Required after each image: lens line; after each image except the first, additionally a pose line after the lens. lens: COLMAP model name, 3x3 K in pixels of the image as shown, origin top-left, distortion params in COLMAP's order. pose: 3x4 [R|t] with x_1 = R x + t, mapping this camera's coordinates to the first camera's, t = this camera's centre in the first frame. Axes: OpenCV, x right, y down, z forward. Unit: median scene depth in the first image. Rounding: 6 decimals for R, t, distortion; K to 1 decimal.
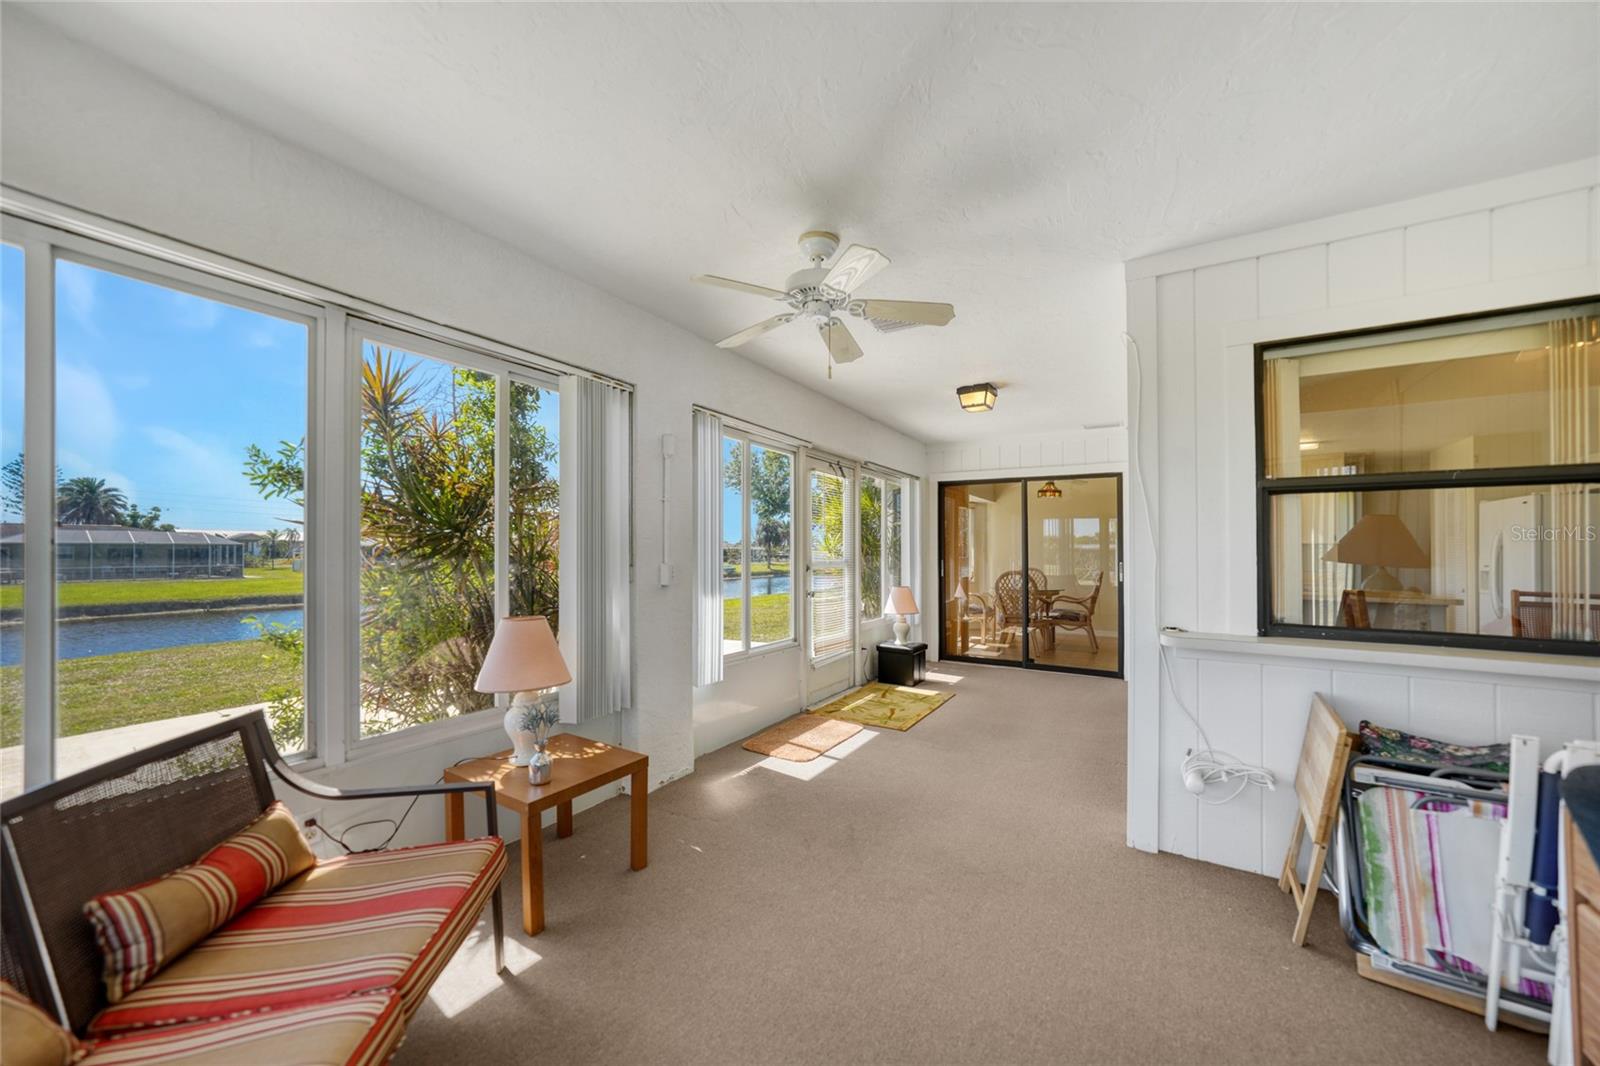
lens RADIAL K [[572.0, 0, 788.7], [0, 572.0, 541.6], [0, 0, 1]] dist [-0.020146, 0.003384]
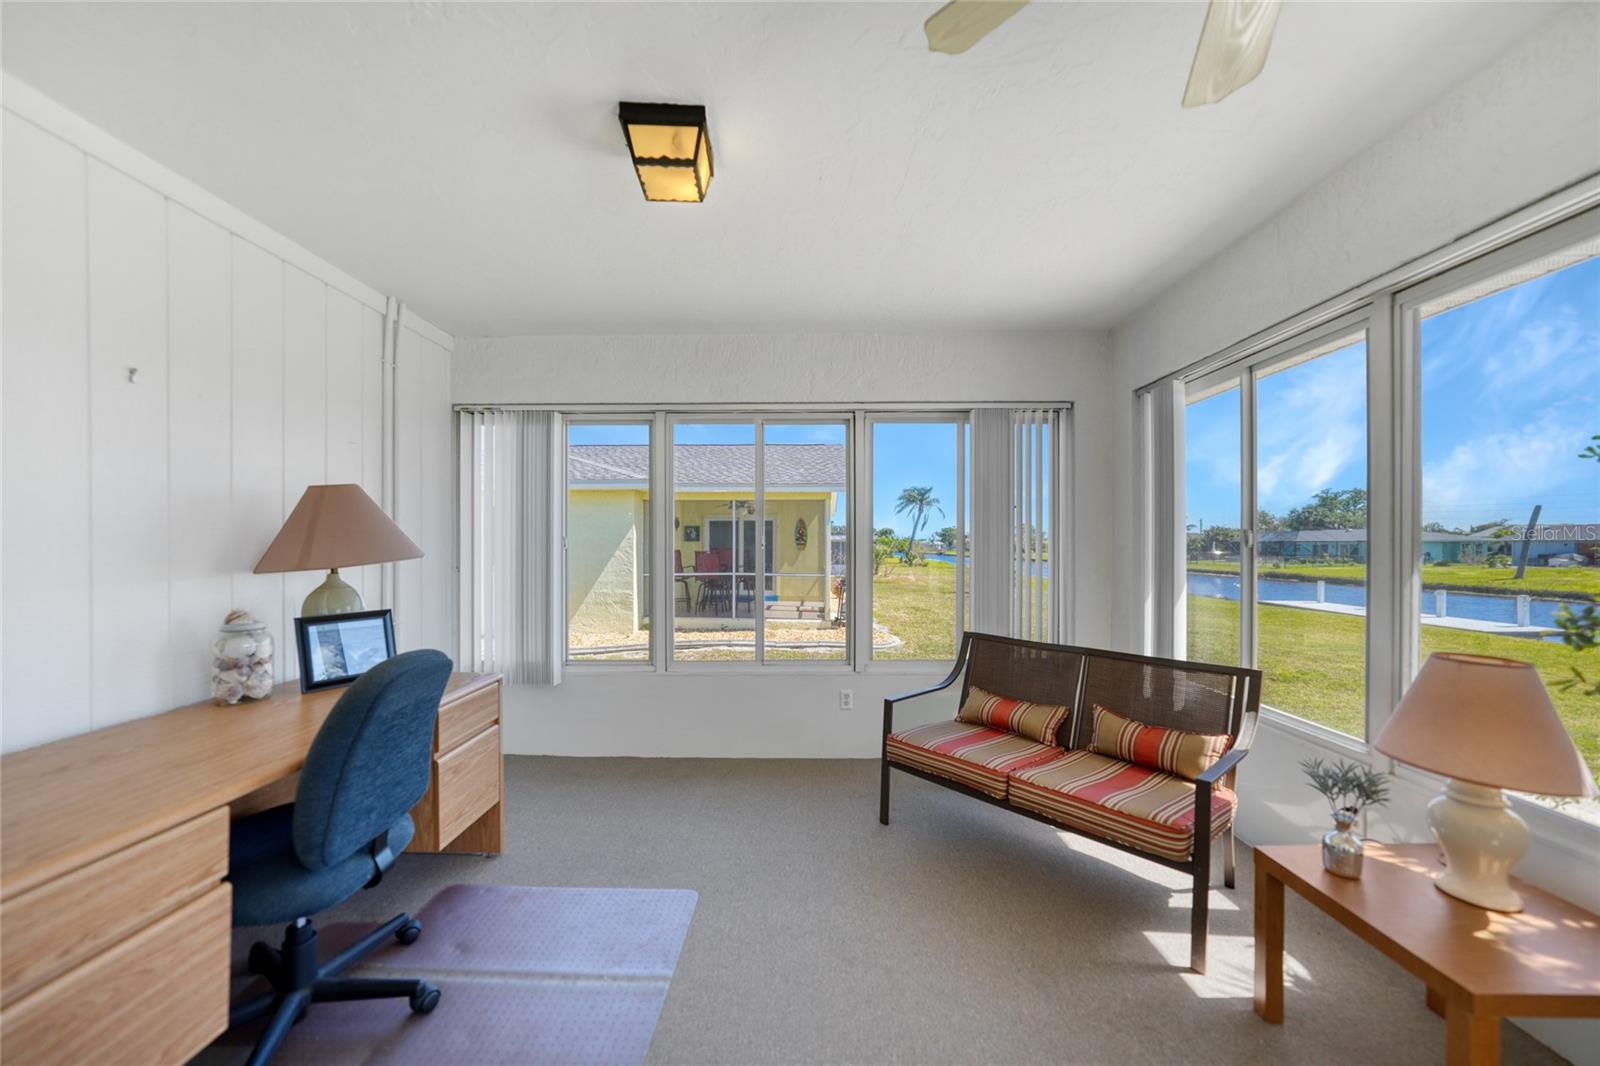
lens RADIAL K [[572.0, 0, 799.0], [0, 572.0, 534.5], [0, 0, 1]] dist [-0.020146, 0.003384]
pose [[-0.845937, -0.011100, -0.533167, 0.259436], [0.008694, 0.999363, -0.034601, 0.015845], [0.533211, -0.033905, -0.845302, 0.649259]]
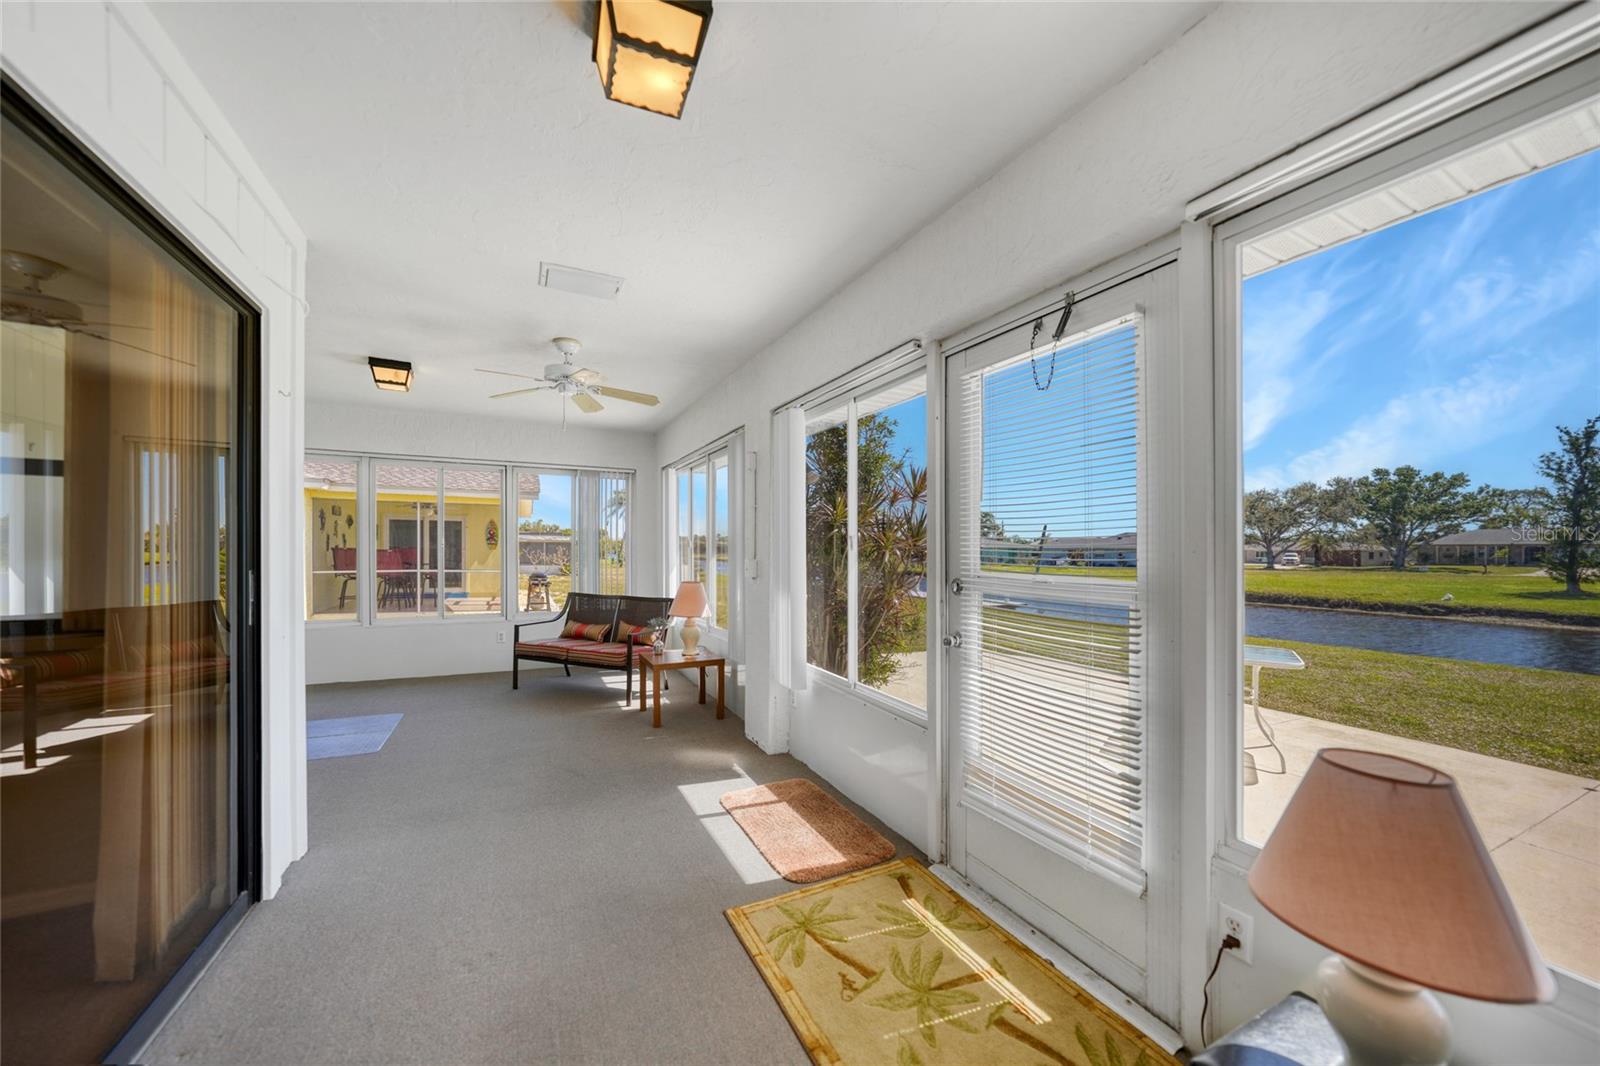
lens RADIAL K [[572.0, 0, 795.7], [0, 572.0, 557.6], [0, 0, 1]] dist [-0.020146, 0.003384]
pose [[-0.507113, 0.007025, -0.861851, 0.592443], [0.003496, 0.999975, 0.006094, 0.028494], [0.861872, 0.000077, -0.507125, 1.312405]]
